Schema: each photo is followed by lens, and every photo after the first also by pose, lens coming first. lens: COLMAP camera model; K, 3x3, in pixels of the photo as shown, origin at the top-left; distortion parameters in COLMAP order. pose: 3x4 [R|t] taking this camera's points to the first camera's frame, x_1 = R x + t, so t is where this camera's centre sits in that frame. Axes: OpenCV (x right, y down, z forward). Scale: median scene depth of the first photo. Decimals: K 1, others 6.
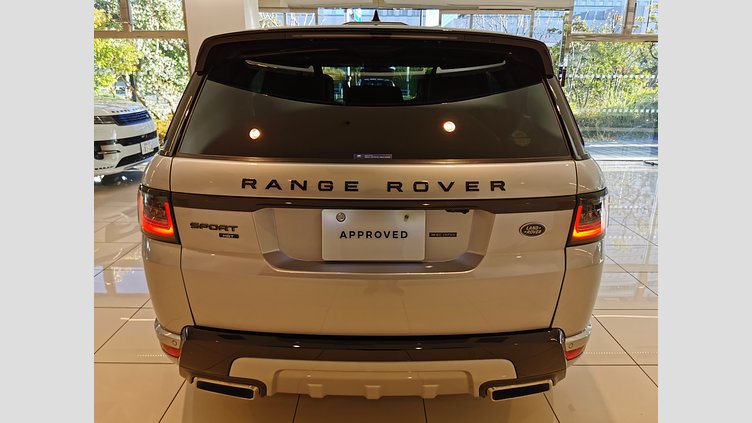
lens RADIAL K [[582.3, 0, 367.9], [0, 582.3, 212.9], [0, 0, 1]] dist [0.015499, 0.000325]
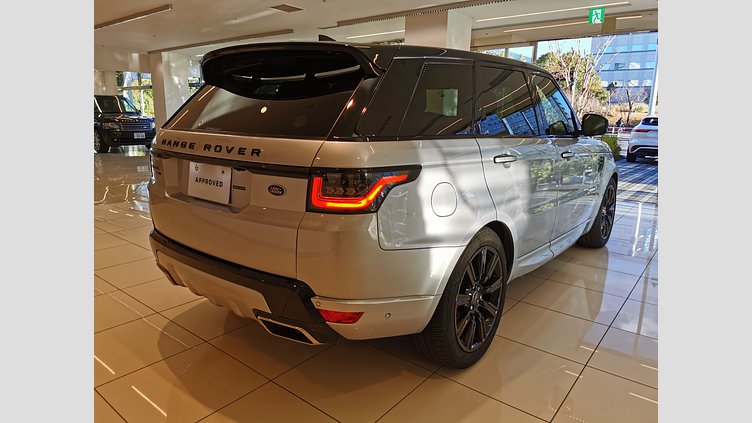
lens RADIAL K [[582.3, 0, 376.9], [0, 582.3, 210.6], [0, 0, 1]] dist [0.015499, 0.000325]
pose [[0.689326, 0.126438, -0.713333, 1.323361], [-0.146208, 0.988671, 0.033955, -0.002052], [0.709544, 0.080889, 0.700003, 0.293045]]
